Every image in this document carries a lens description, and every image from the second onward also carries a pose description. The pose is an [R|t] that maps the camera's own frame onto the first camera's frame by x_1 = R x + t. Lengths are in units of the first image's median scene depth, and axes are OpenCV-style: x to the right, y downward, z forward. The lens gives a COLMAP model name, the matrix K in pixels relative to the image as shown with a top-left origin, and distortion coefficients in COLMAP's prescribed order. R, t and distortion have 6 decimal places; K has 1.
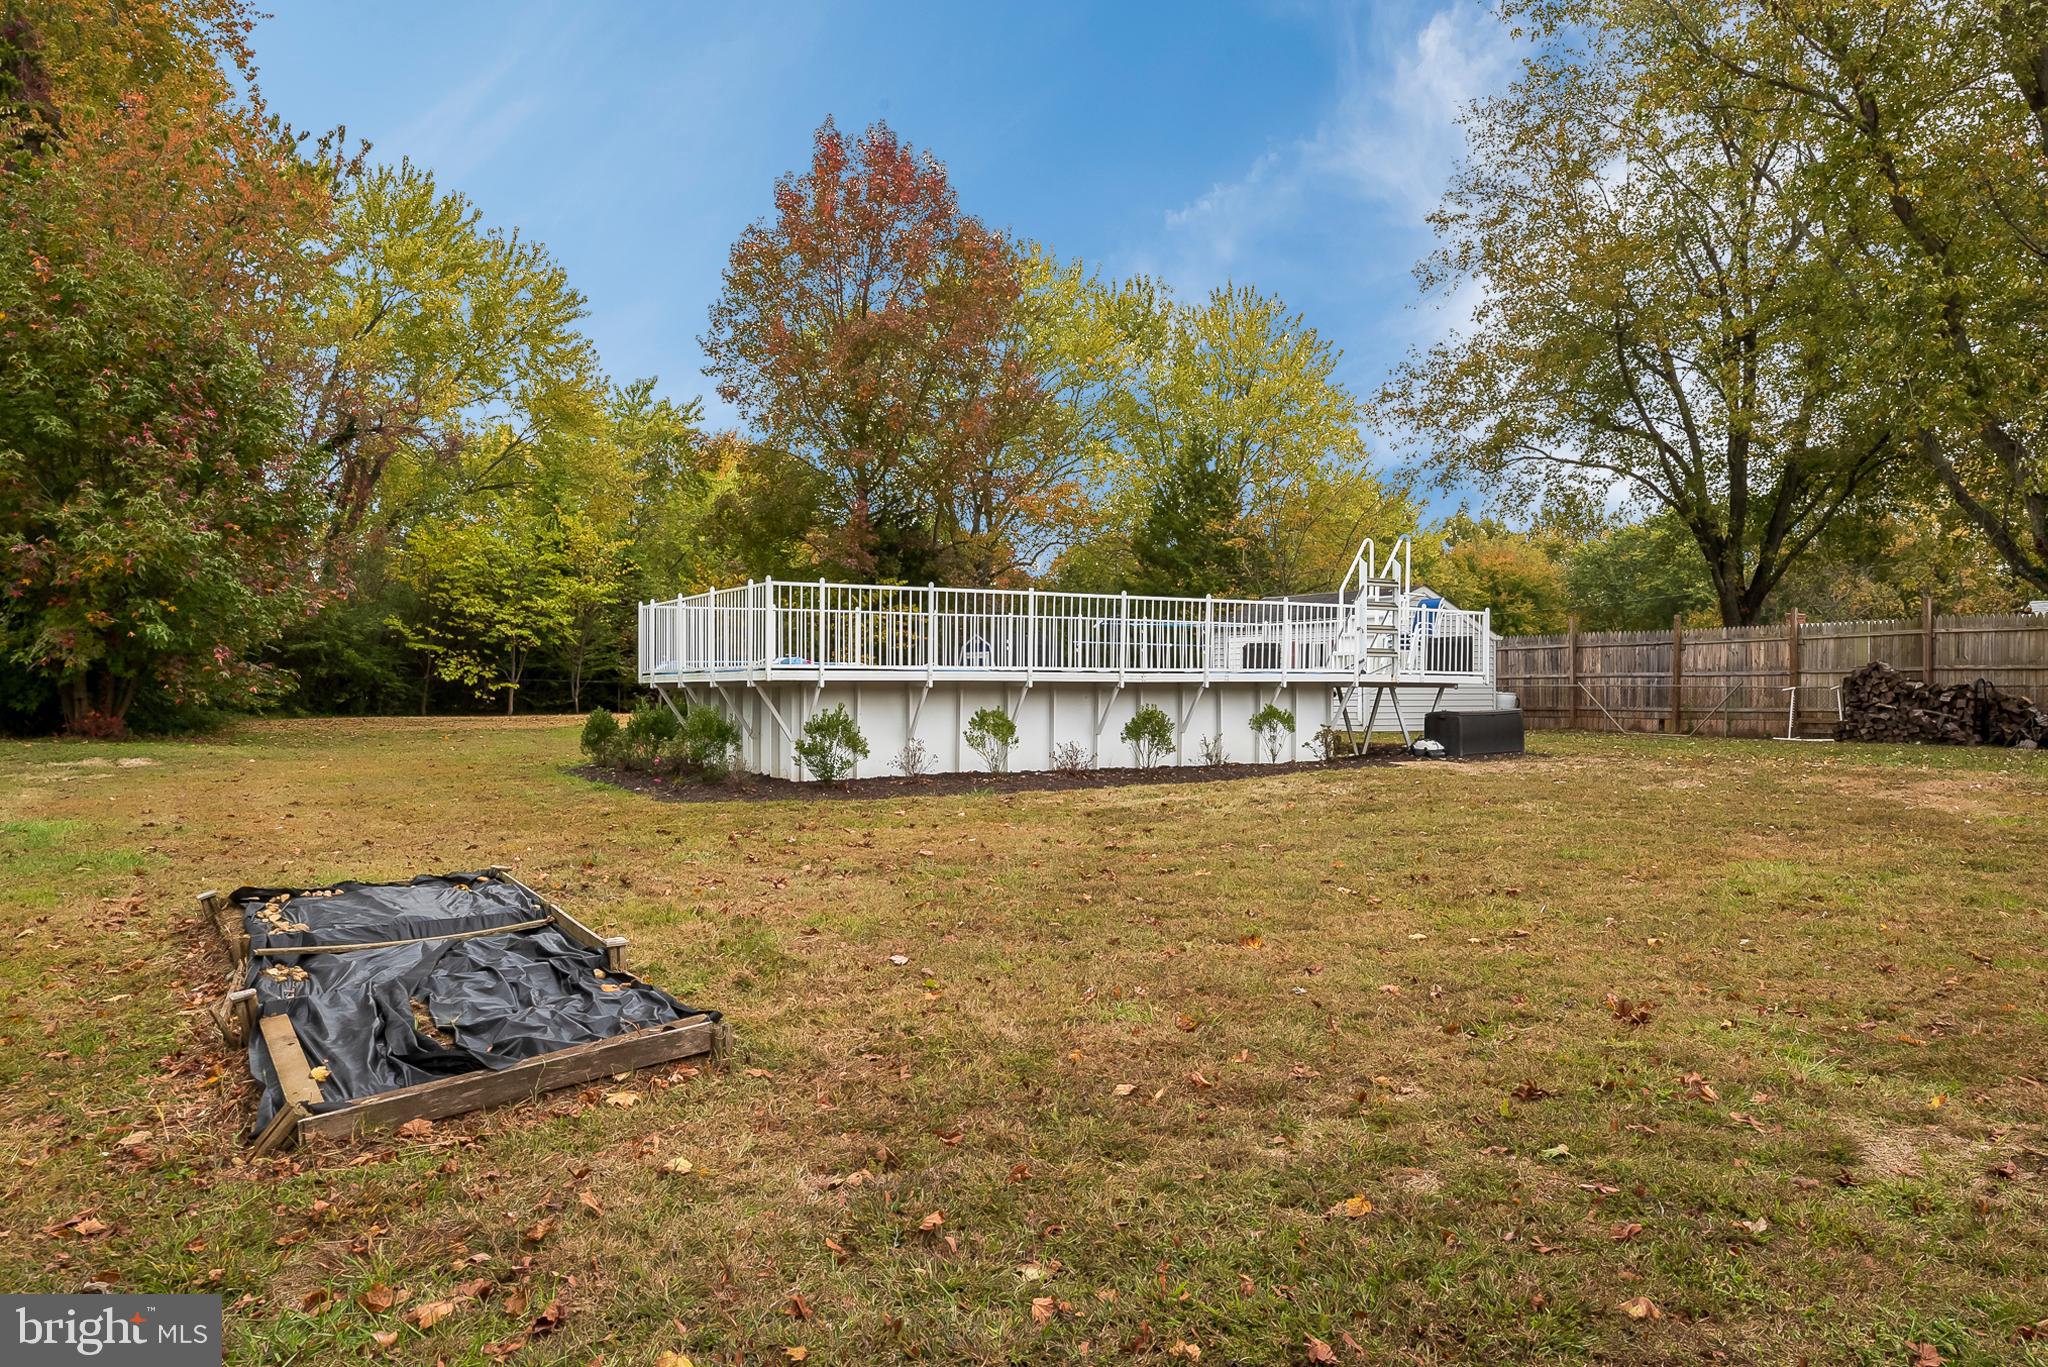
lens RADIAL K [[1535.2, 0, 1020.6], [0, 1535.2, 683.8], [0, 0, 1]] dist [-0.009246, -0.011762]
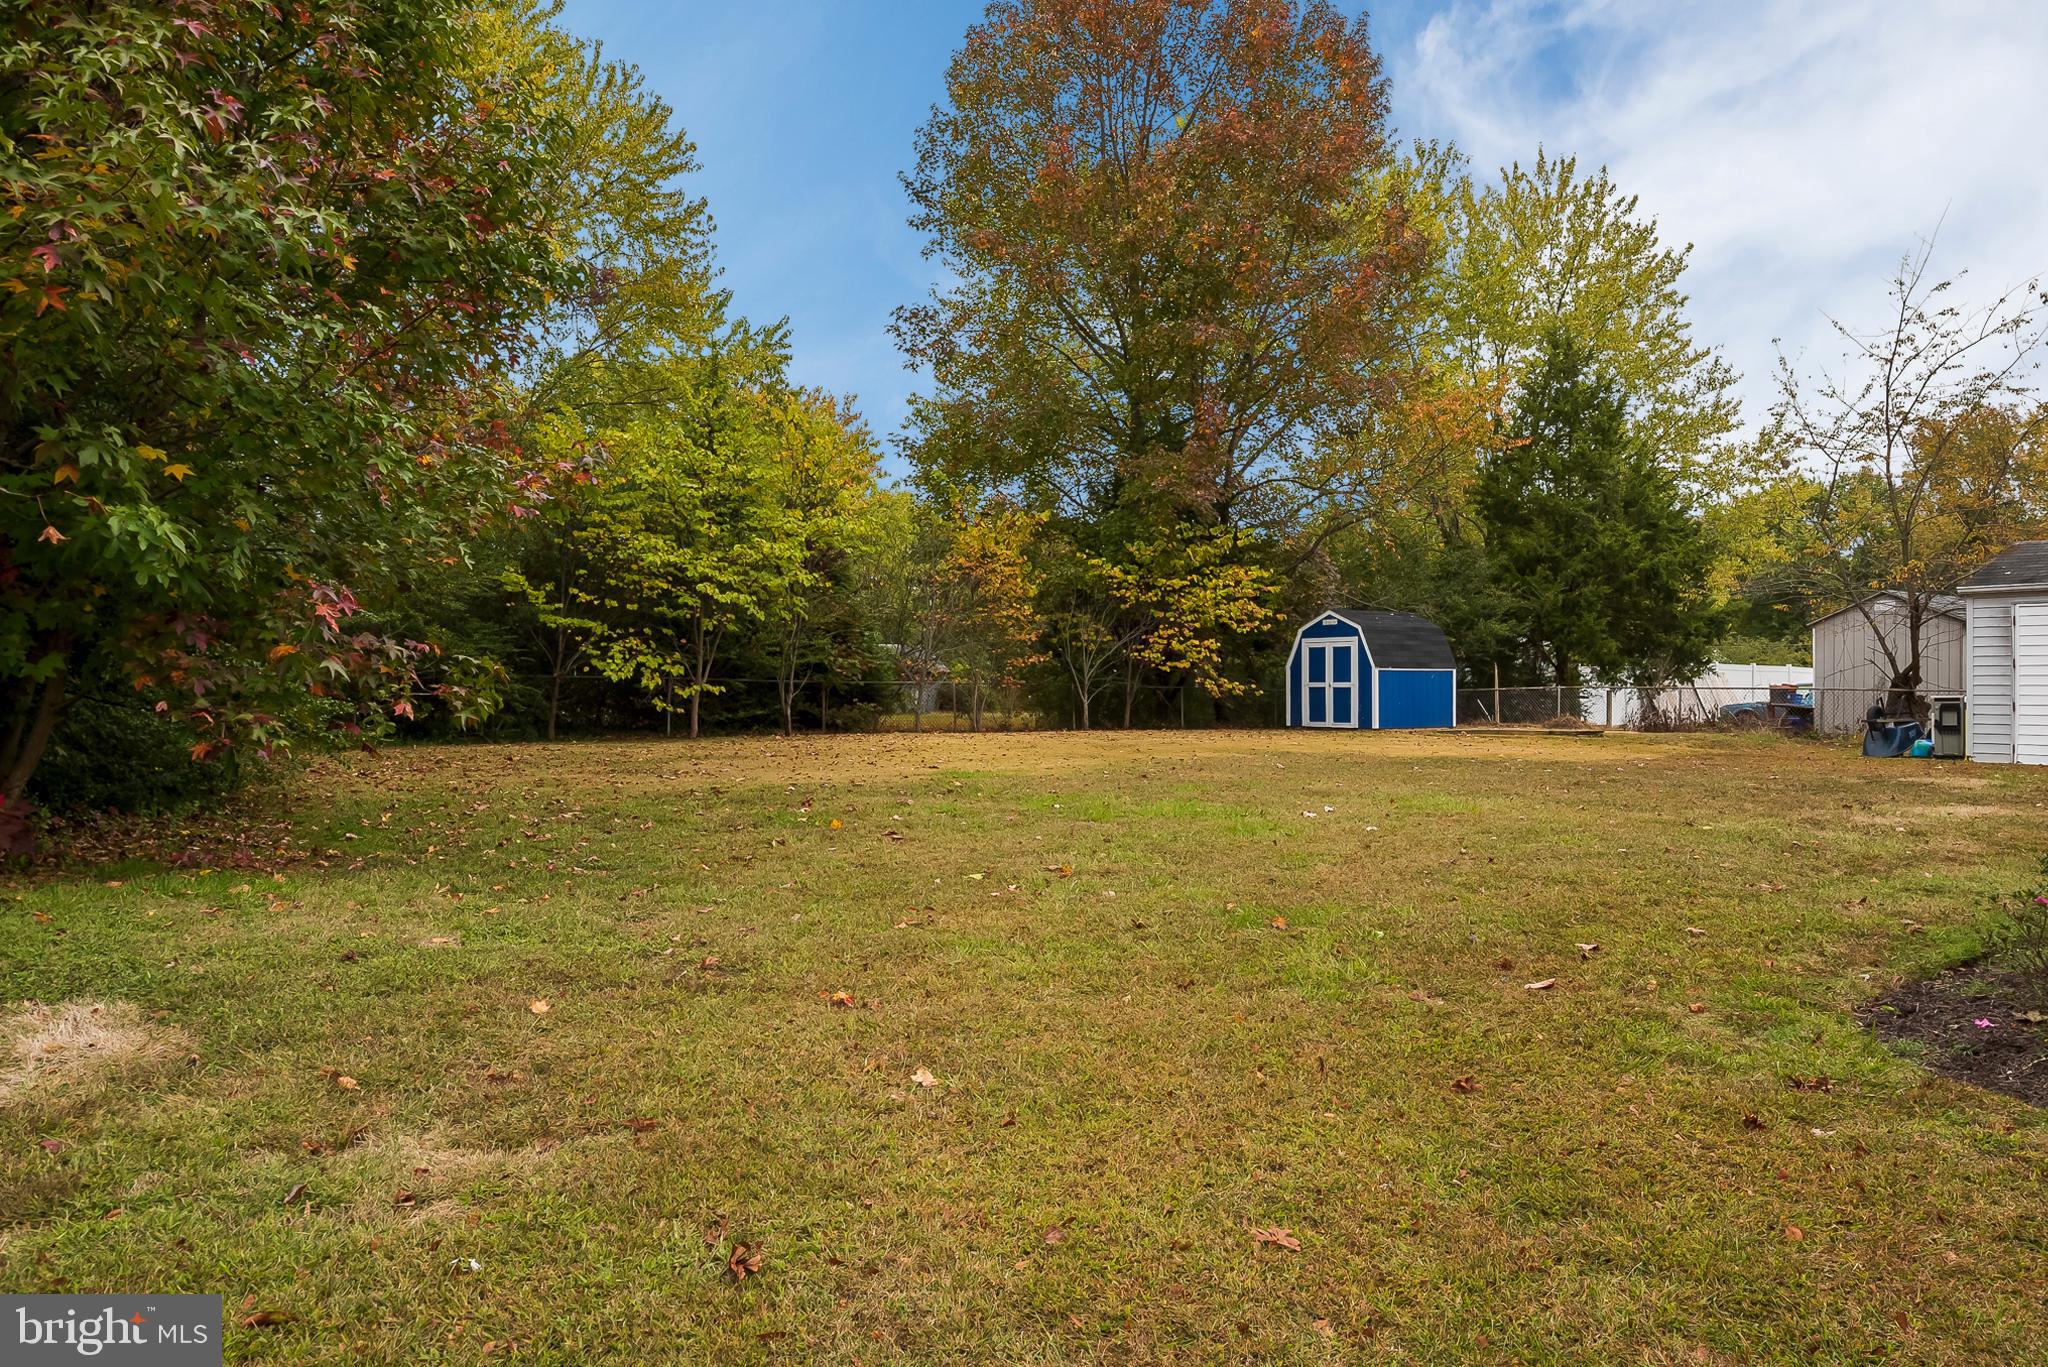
lens RADIAL K [[1535.2, 0, 1030.2], [0, 1535.2, 679.2], [0, 0, 1]] dist [-0.009246, -0.011762]
pose [[0.998760, 0.000151, 0.049789, -0.241397], [-0.000115, 1.000000, -0.000737, -0.002255], [-0.049790, 0.000730, 0.998759, 0.411709]]
